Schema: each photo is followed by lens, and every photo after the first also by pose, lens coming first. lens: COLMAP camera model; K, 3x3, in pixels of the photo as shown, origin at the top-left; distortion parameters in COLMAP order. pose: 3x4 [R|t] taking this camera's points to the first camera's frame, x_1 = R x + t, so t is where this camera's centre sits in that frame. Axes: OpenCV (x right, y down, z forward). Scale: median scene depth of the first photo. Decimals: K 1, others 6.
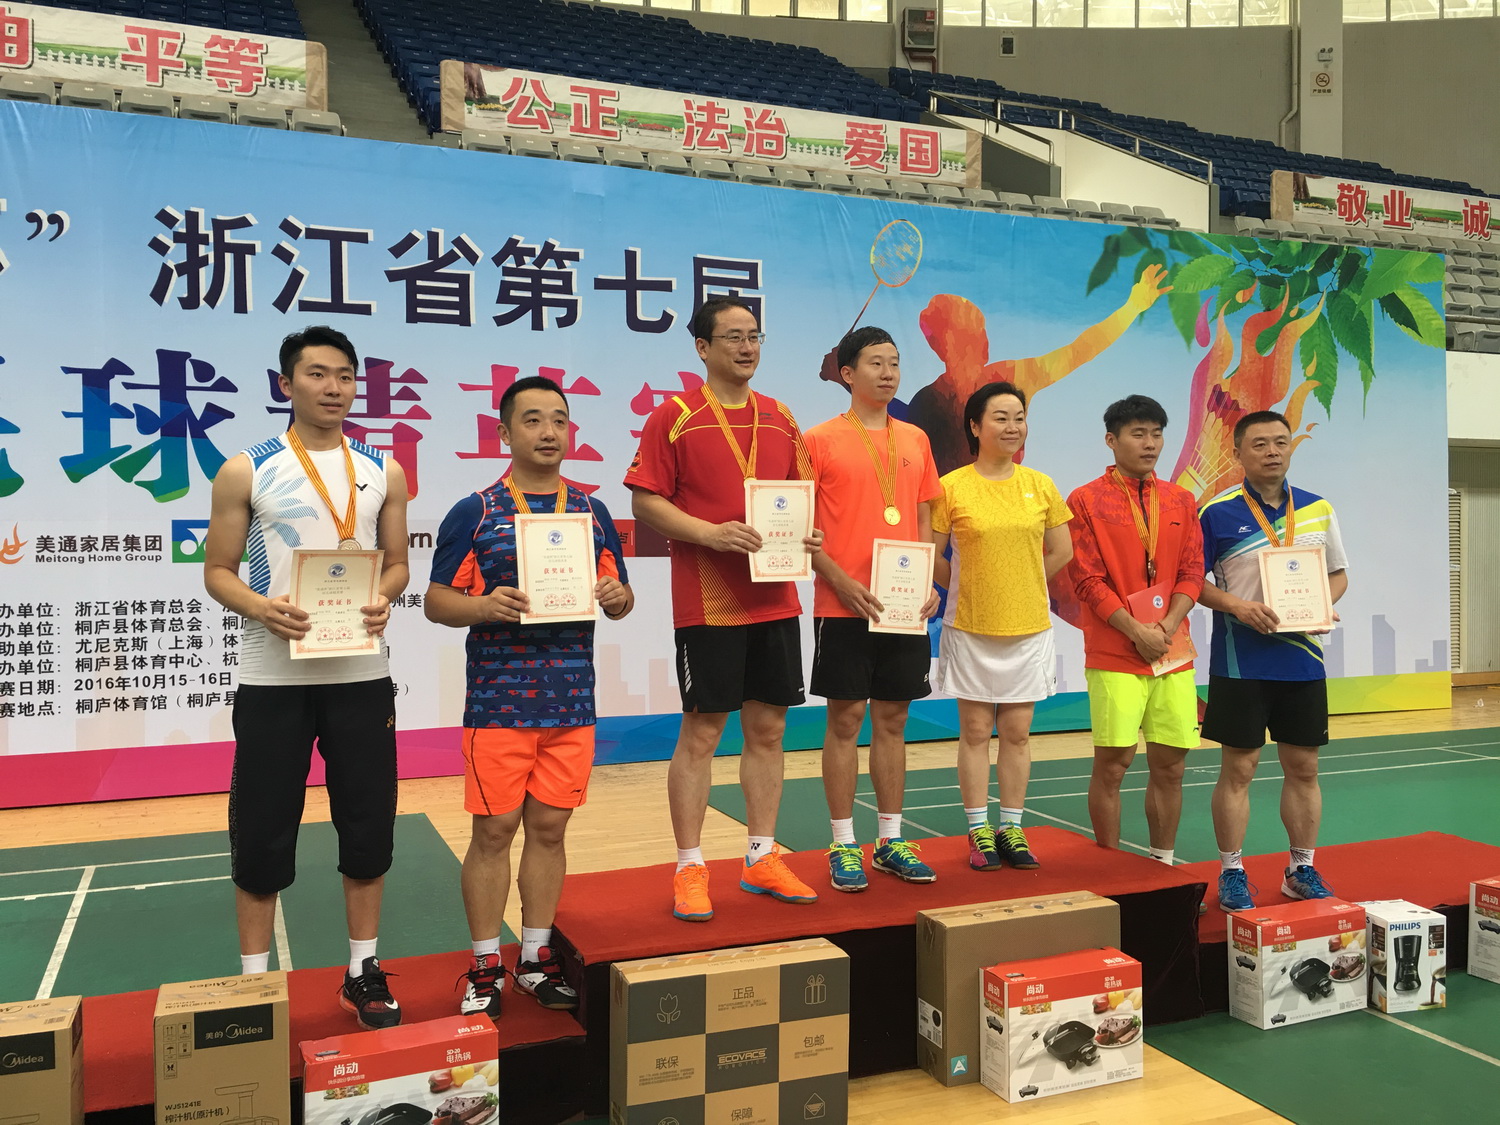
lens RADIAL K [[1293.2, 0, 741.3], [0, 1293.2, 555.9], [0, 0, 1]] dist [0.081191, -0.110453]
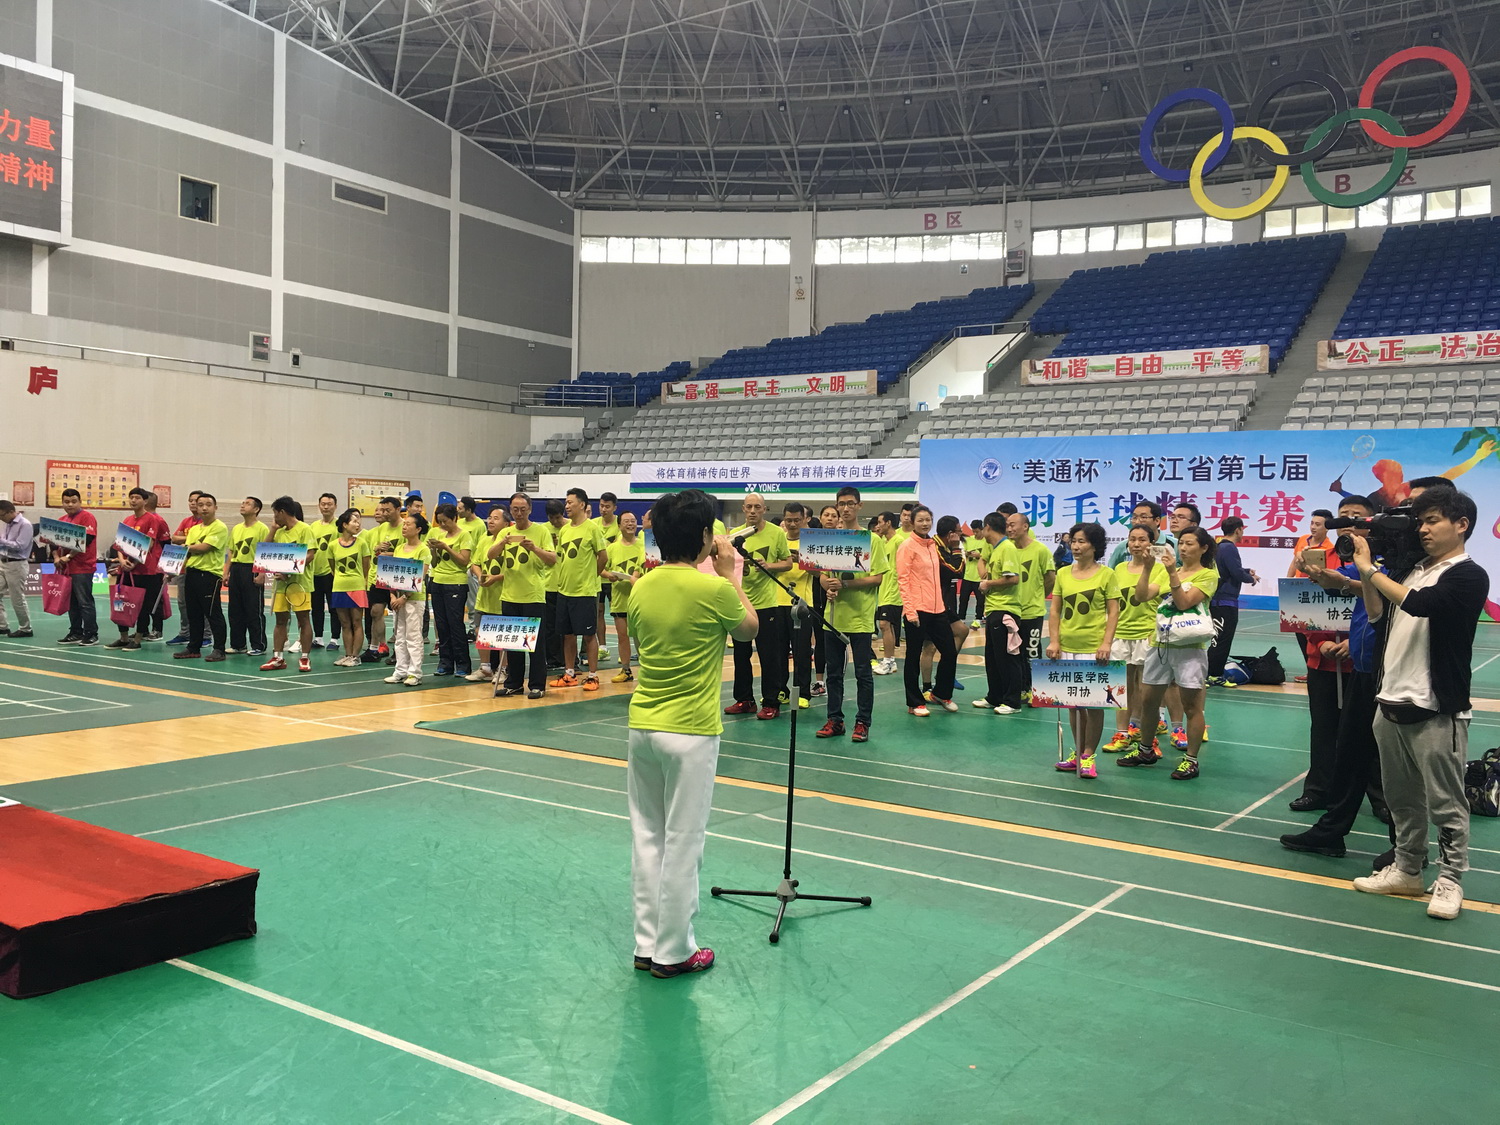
lens RADIAL K [[1293.2, 0, 754.5], [0, 1293.2, 558.8], [0, 0, 1]] dist [0.081191, -0.110453]
pose [[0.555428, 0.033815, -0.830877, 1.813513], [-0.037865, 0.999165, 0.015352, 0.024789], [0.830702, 0.022934, 0.556245, -1.767014]]
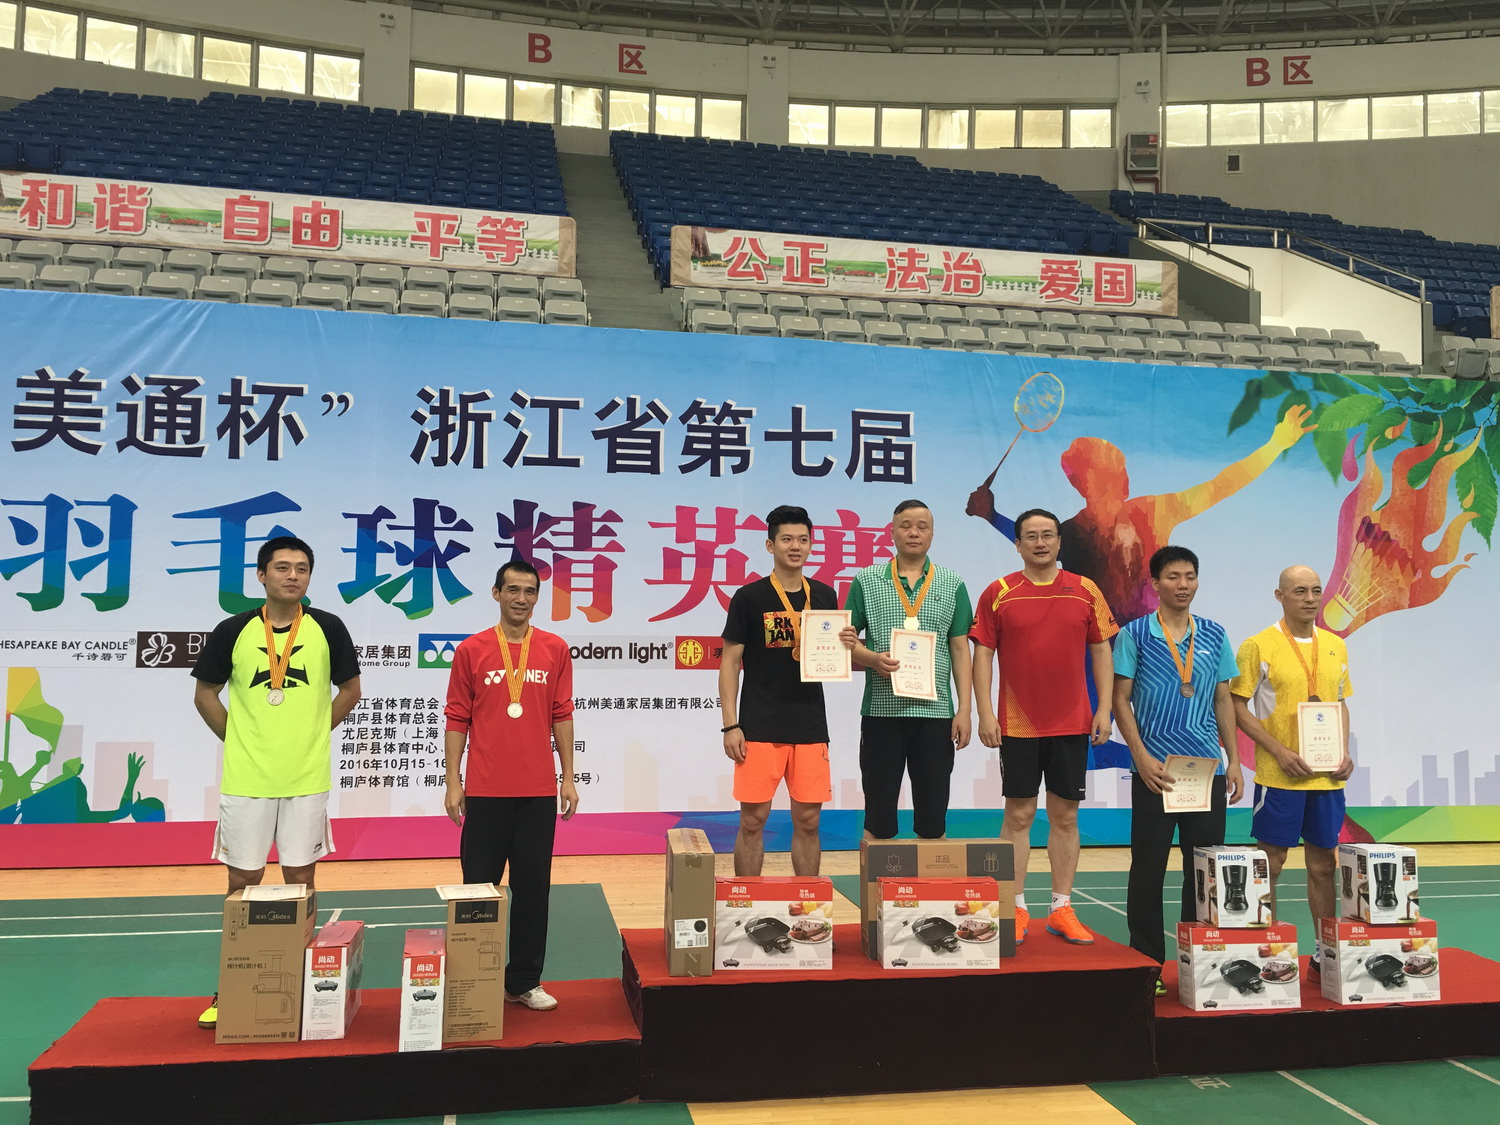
lens RADIAL K [[1293.2, 0, 755.4], [0, 1293.2, 555.5], [0, 0, 1]] dist [0.081191, -0.110453]
pose [[0.982398, 0.008621, -0.186599, 0.089174], [-0.022011, 0.997318, -0.069804, -0.017922], [0.185496, 0.072682, 0.979953, -0.129901]]
